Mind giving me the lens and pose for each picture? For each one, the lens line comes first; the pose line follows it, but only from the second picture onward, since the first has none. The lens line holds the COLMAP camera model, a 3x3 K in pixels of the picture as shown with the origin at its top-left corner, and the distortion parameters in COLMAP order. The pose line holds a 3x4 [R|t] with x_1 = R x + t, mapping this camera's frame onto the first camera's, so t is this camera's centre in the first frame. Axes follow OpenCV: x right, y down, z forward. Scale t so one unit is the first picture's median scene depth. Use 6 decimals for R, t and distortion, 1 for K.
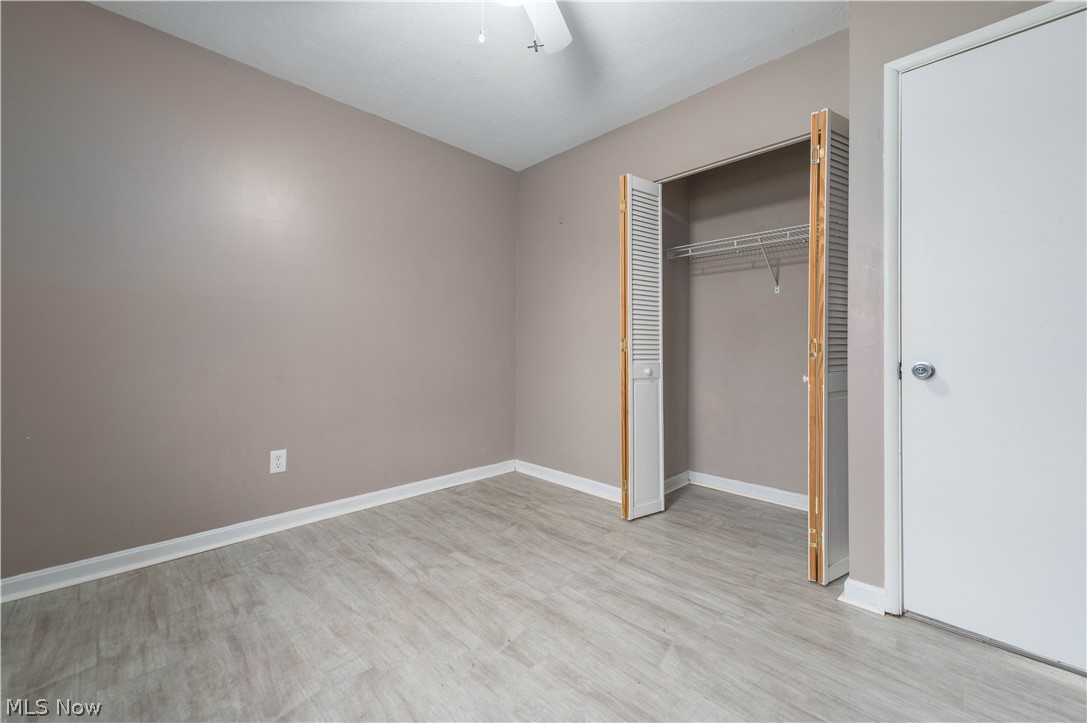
lens RADIAL K [[432.1, 0, 556.2], [0, 432.1, 348.9], [0, 0, 1]] dist [0.017947, -0.006170]
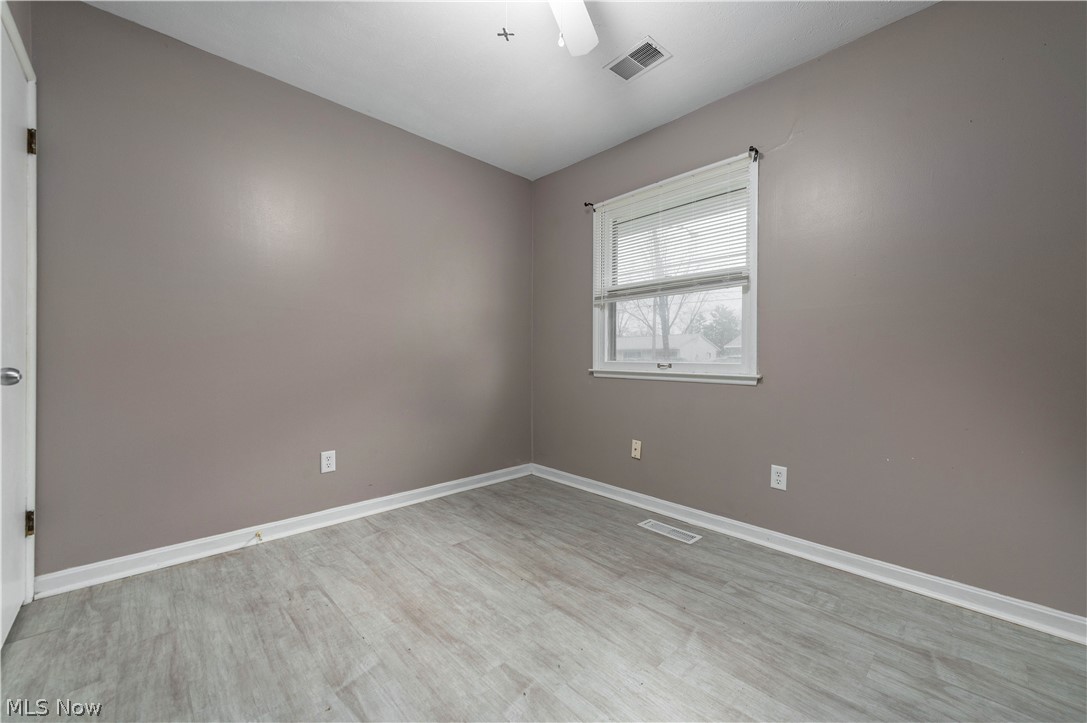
lens RADIAL K [[426.5, 0, 557.8], [0, 426.5, 360.5], [0, 0, 1]] dist [0.018865, -0.006543]
pose [[-0.999739, -0.012144, 0.019329, -0.150915], [-0.012083, 0.999922, 0.003265, 0.005393], [-0.019367, 0.003031, -0.999808, 1.526272]]
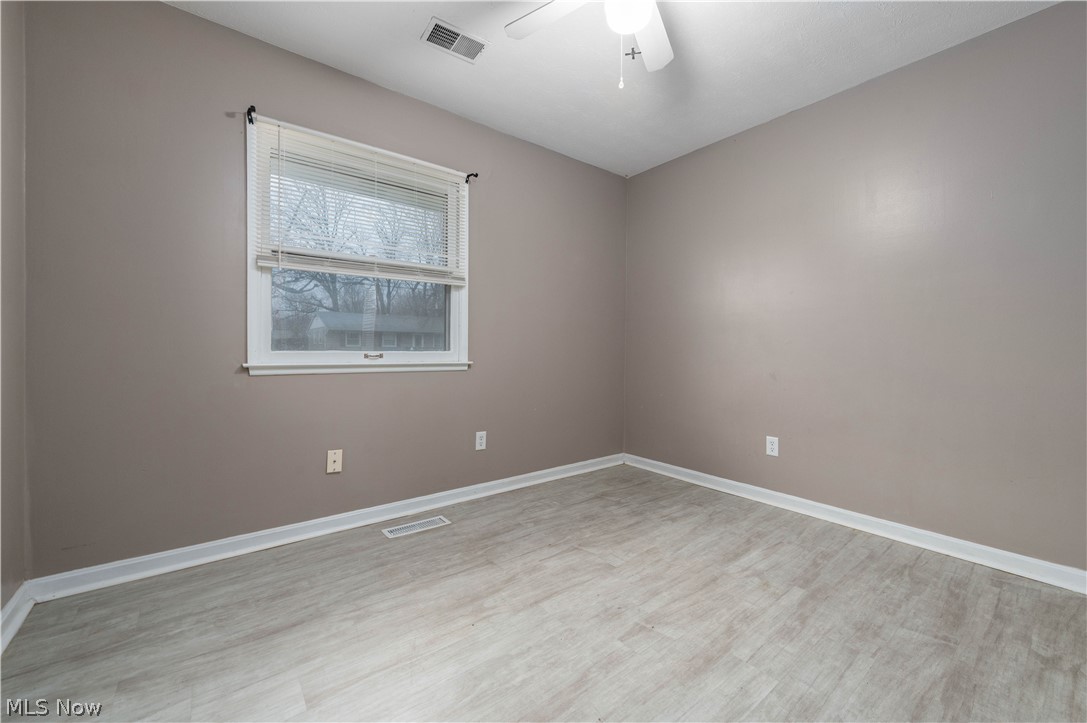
lens RADIAL K [[432.1, 0, 556.2], [0, 432.1, 348.9], [0, 0, 1]] dist [0.017947, -0.006170]
pose [[-0.116487, -0.006007, -0.993174, 0.792763], [-0.005030, 0.999972, -0.005459, 0.007435], [0.993179, 0.004360, -0.116514, 0.733305]]
